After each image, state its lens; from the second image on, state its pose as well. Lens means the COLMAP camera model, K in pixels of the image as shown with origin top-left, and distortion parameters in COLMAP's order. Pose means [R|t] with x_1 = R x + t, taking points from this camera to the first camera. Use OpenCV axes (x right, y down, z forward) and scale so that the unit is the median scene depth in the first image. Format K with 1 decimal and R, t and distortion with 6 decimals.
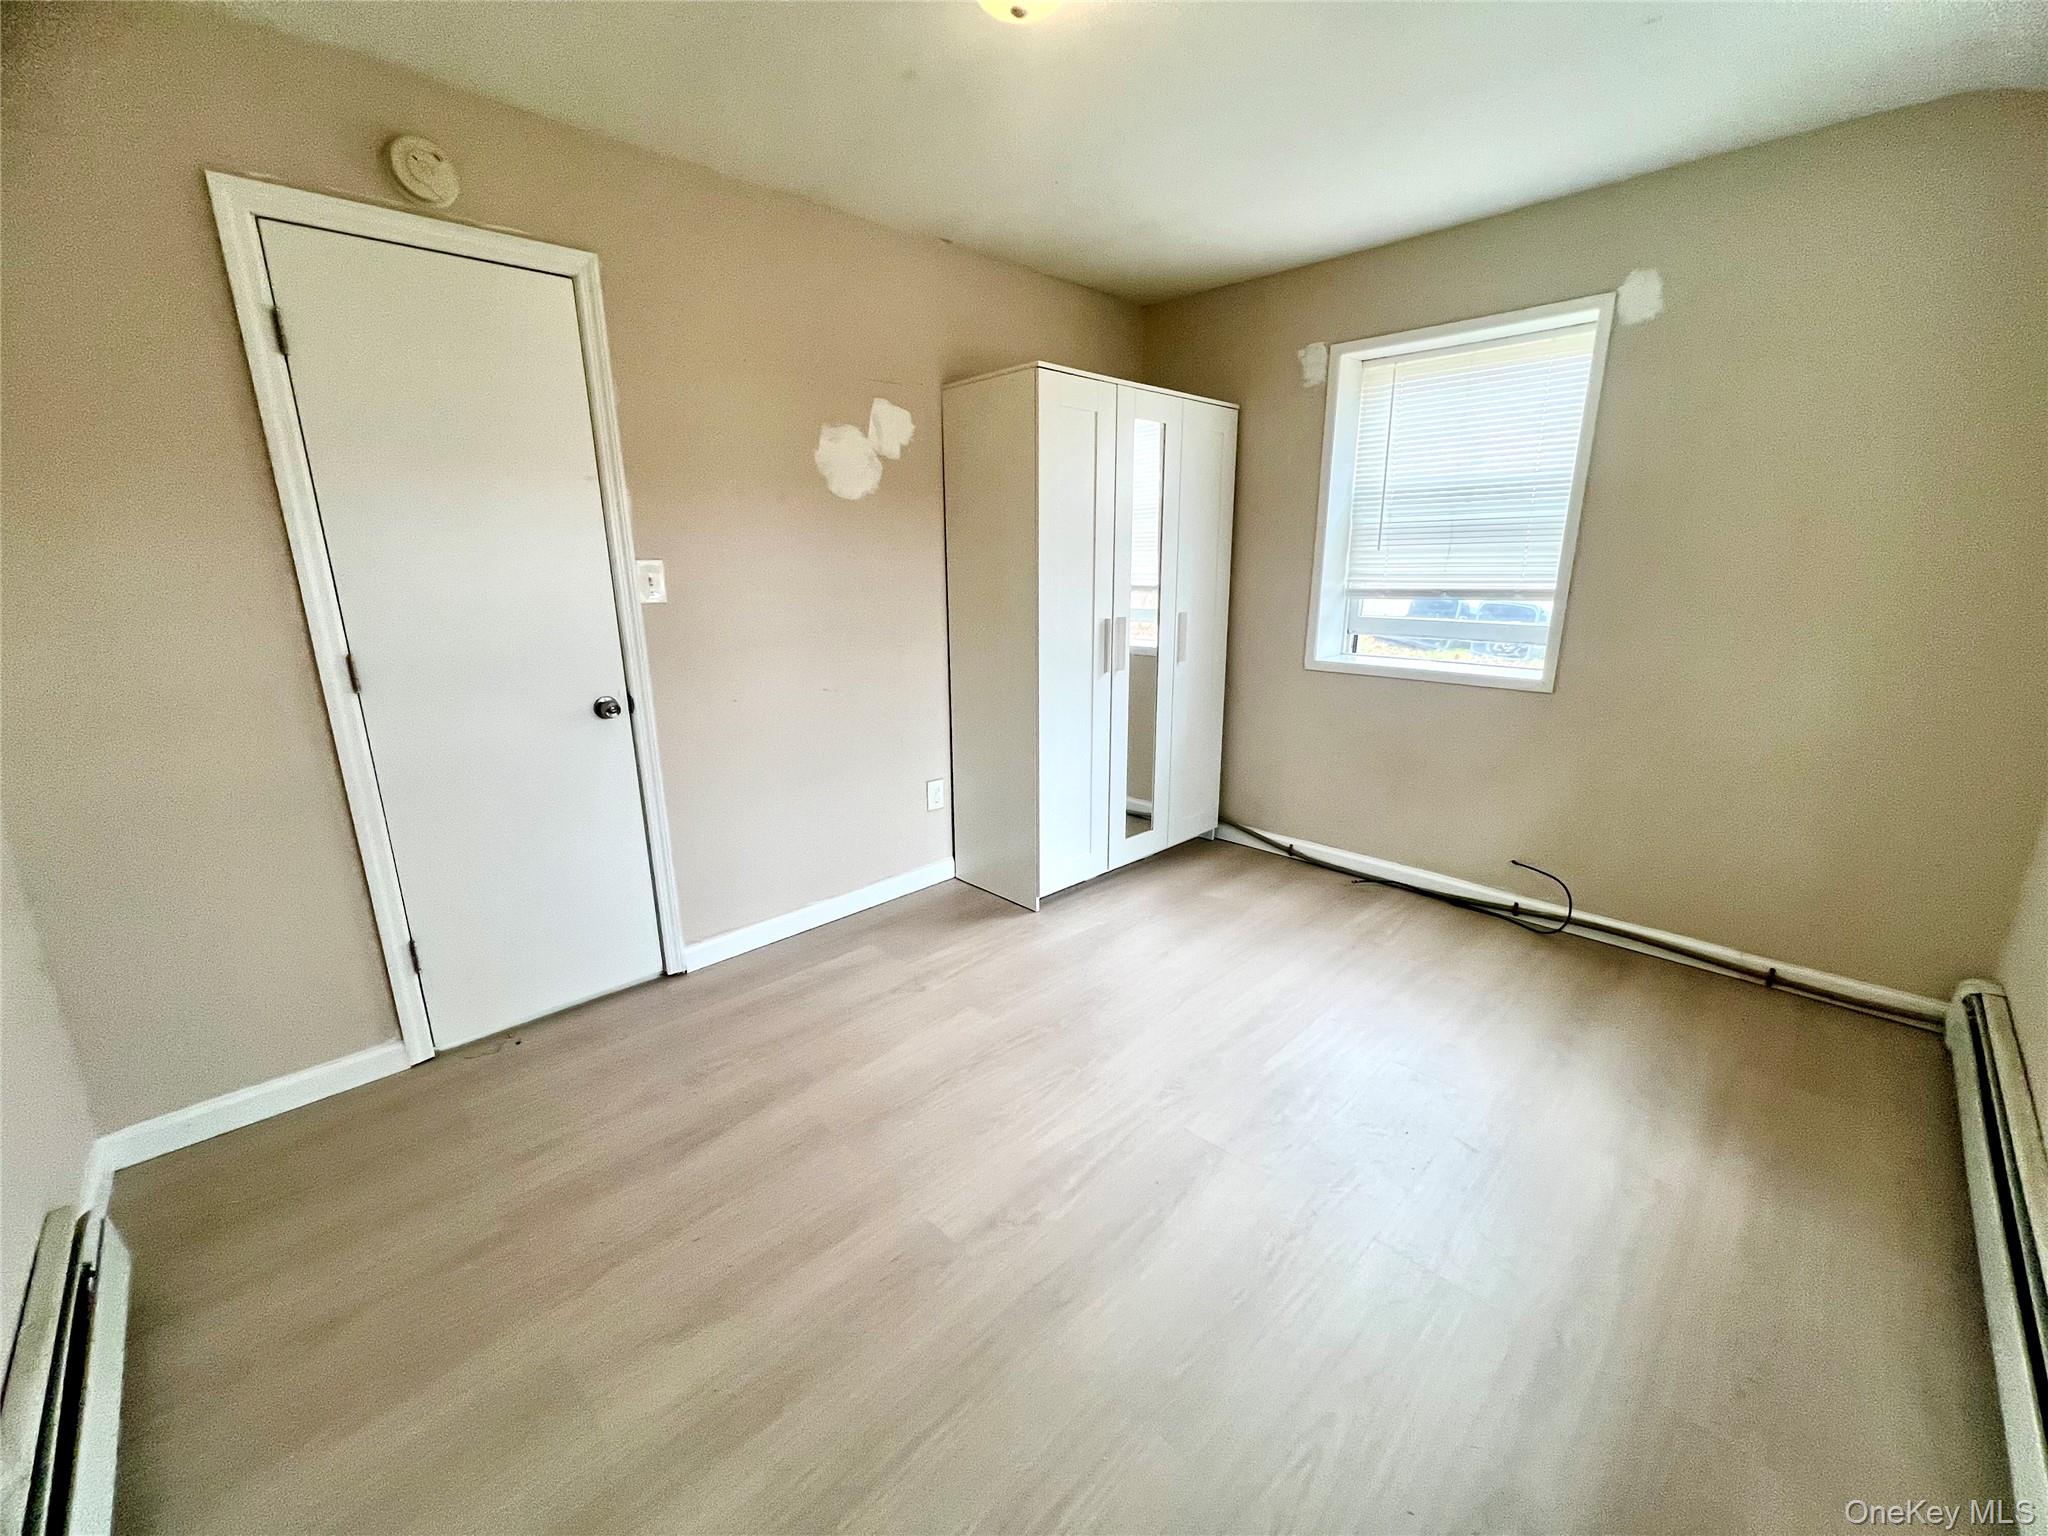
lens RADIAL K [[820.6, 0, 1020.3], [0, 820.6, 771.0], [0, 0, 1]] dist [0.001127, -0.001201]
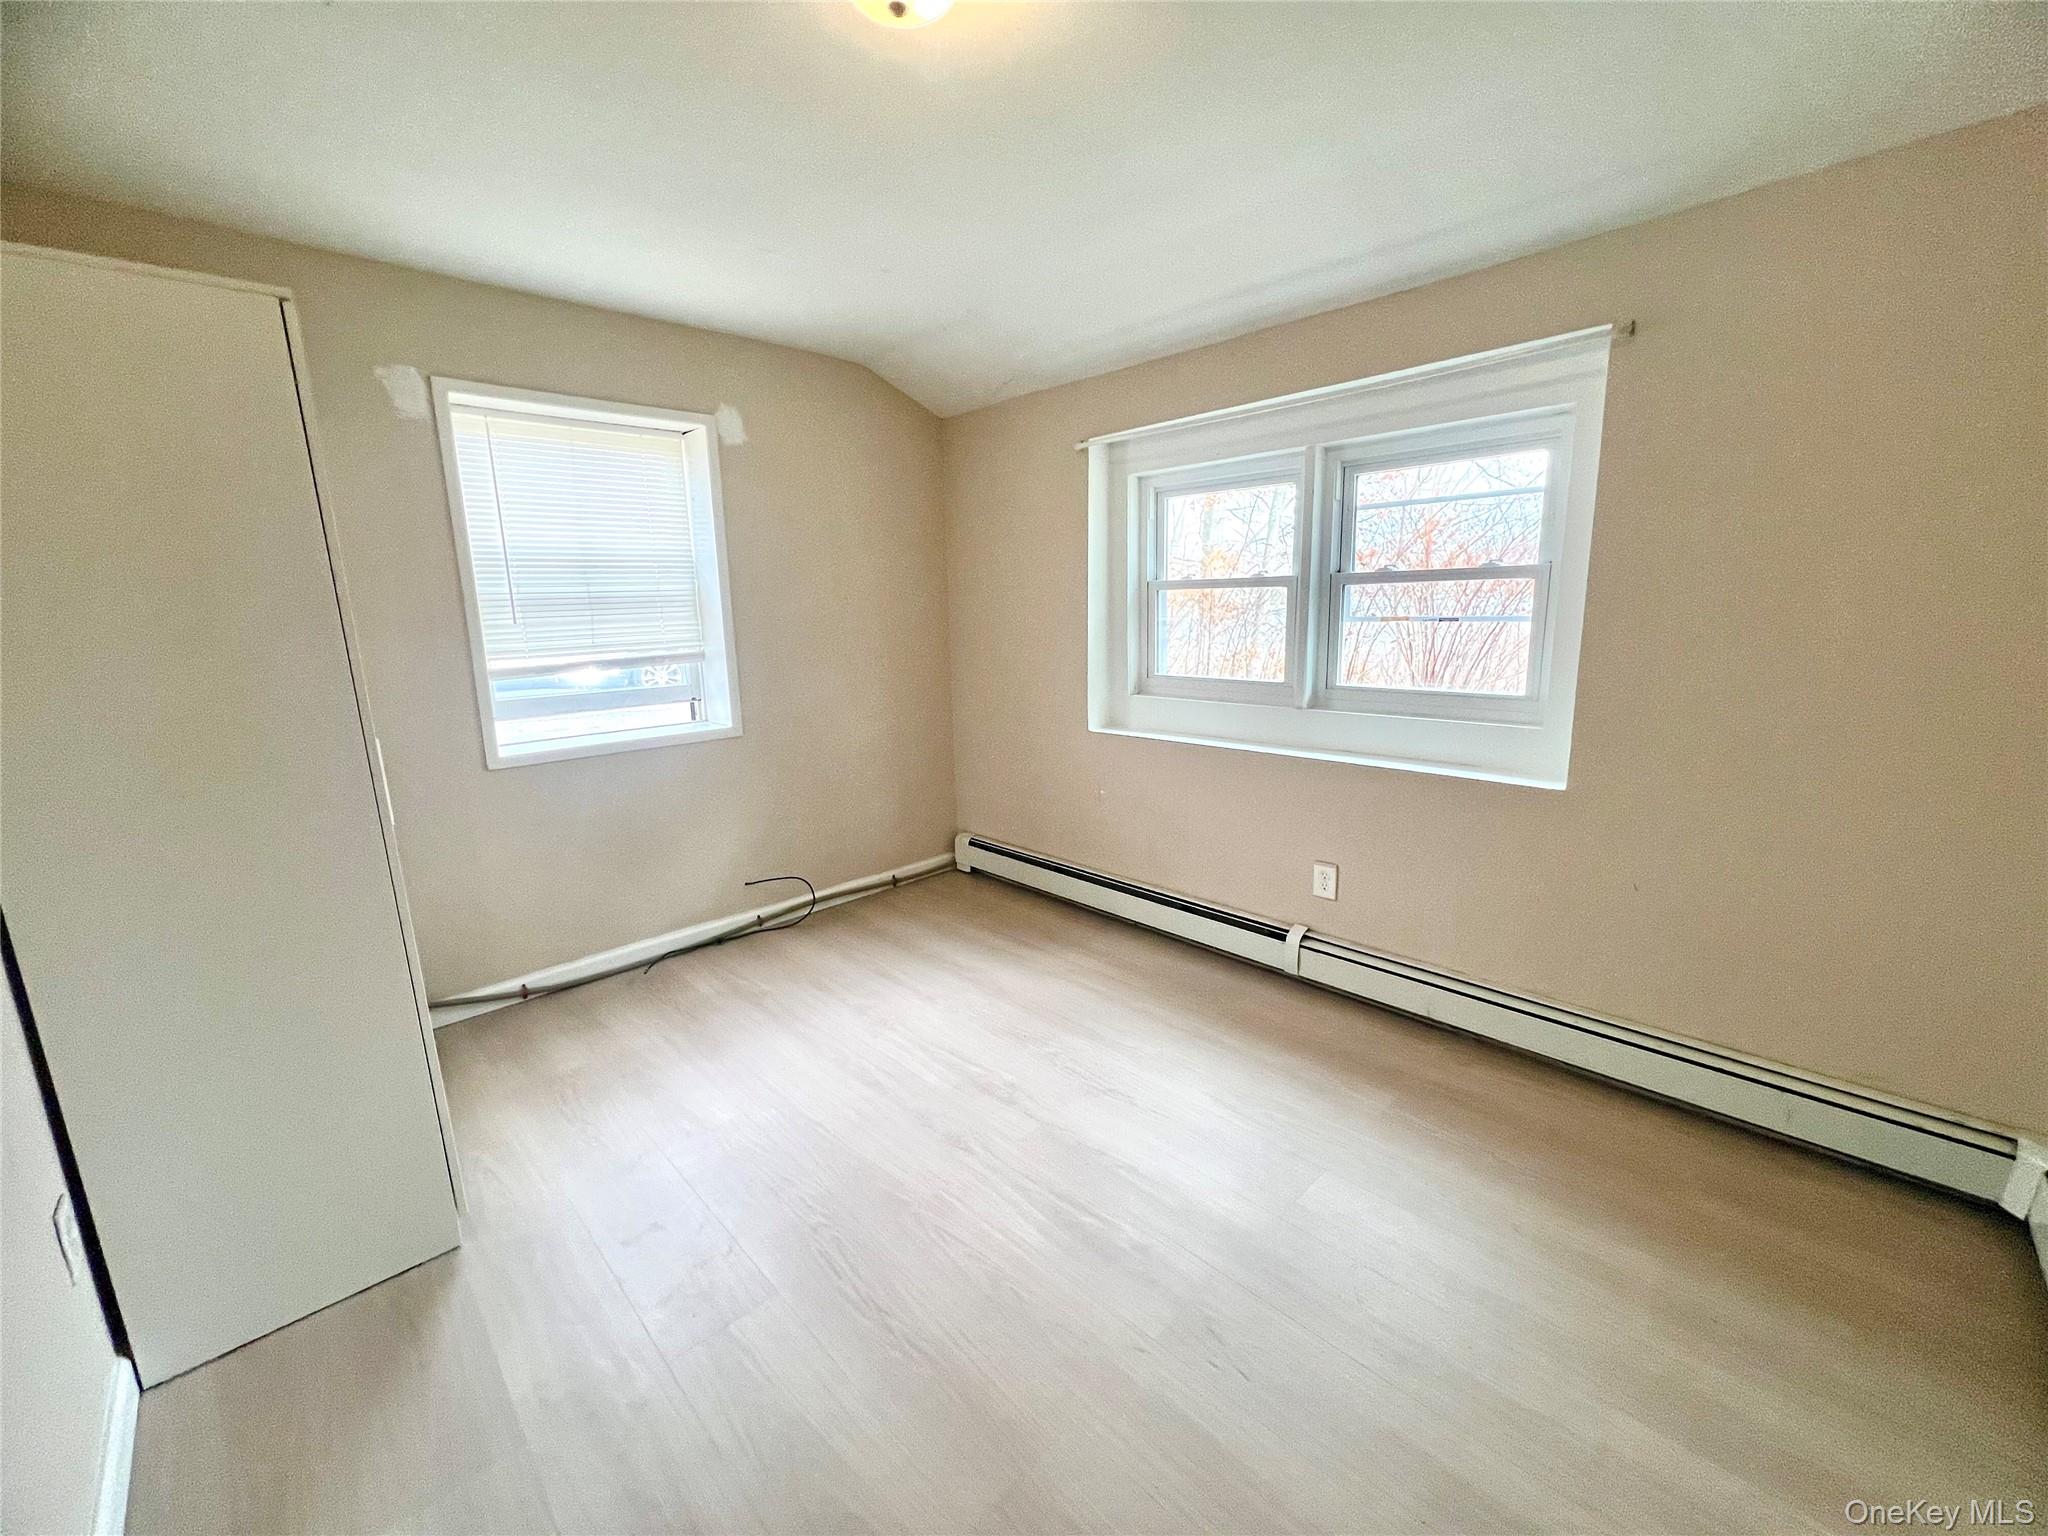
lens RADIAL K [[820.6, 0, 1022.4], [0, 820.6, 765.6], [0, 0, 1]] dist [0.001127, -0.001201]
pose [[0.008117, -0.188166, 0.982104, -0.518940], [0.280086, 0.943251, 0.178407, -0.149274], [-0.959941, 0.273625, 0.060359, 0.535964]]
